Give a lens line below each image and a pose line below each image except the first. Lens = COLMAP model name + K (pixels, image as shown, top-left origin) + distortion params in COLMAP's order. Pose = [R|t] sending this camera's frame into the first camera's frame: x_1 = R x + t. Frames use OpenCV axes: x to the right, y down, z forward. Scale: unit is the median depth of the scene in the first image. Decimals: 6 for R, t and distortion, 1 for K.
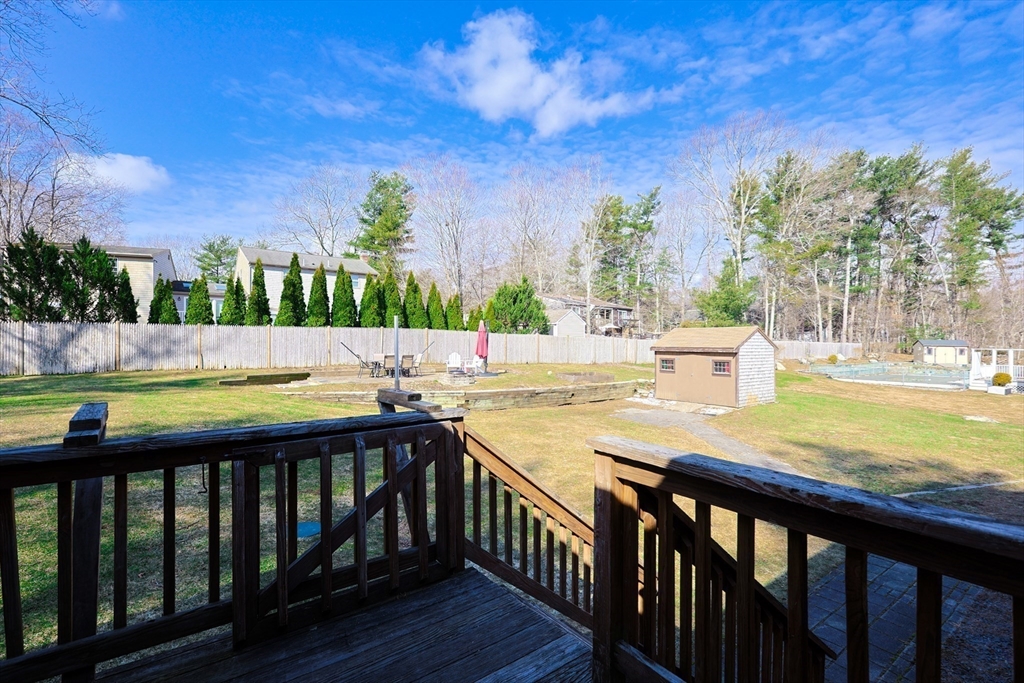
lens RADIAL K [[462.3, 0, 512.0], [0, 462.3, 341.5], [0, 0, 1]] dist [0.004838, -0.000250]
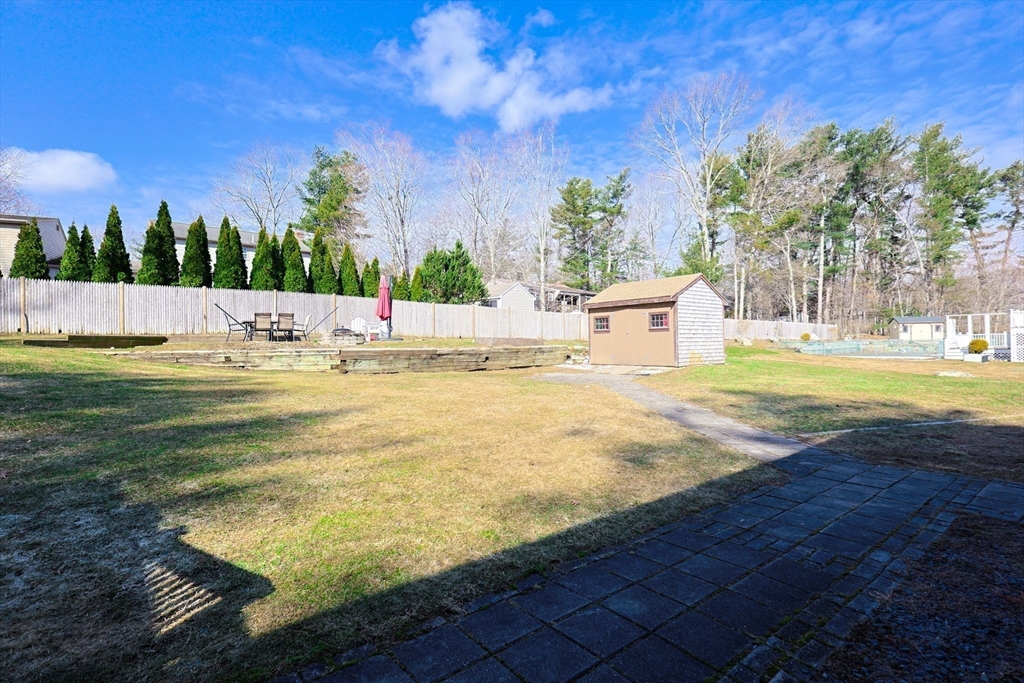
lens RADIAL K [[472.8, 0, 512.0], [0, 472.8, 341.5], [0, 0, 1]] dist [0.000002, -0.000684]
pose [[0.999354, -0.015709, 0.032316, 0.098358], [0.015940, 0.999849, -0.006890, 0.060174], [-0.032203, 0.007401, 0.999454, 0.091893]]
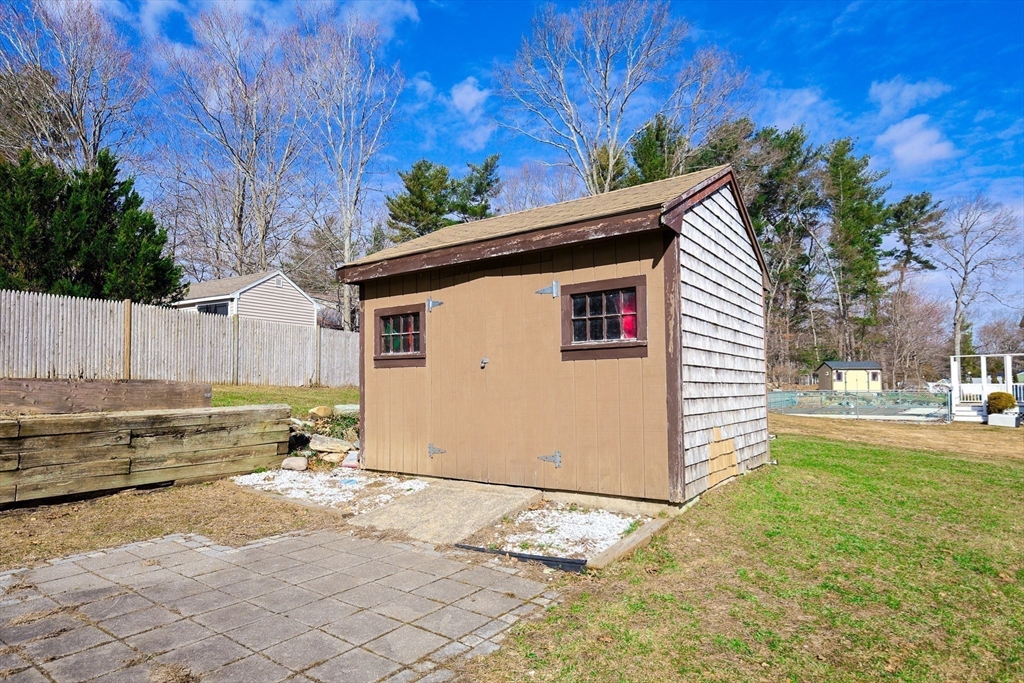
lens RADIAL K [[549.2, 0, 516.5], [0, 549.2, 375.0], [0, 0, 1]] dist [0.000571, 0.000379]
pose [[0.951536, -0.000369, 0.307539, 0.211884], [0.009367, 0.999570, -0.027782, 0.056786], [-0.307396, 0.029316, 0.951130, 0.485889]]
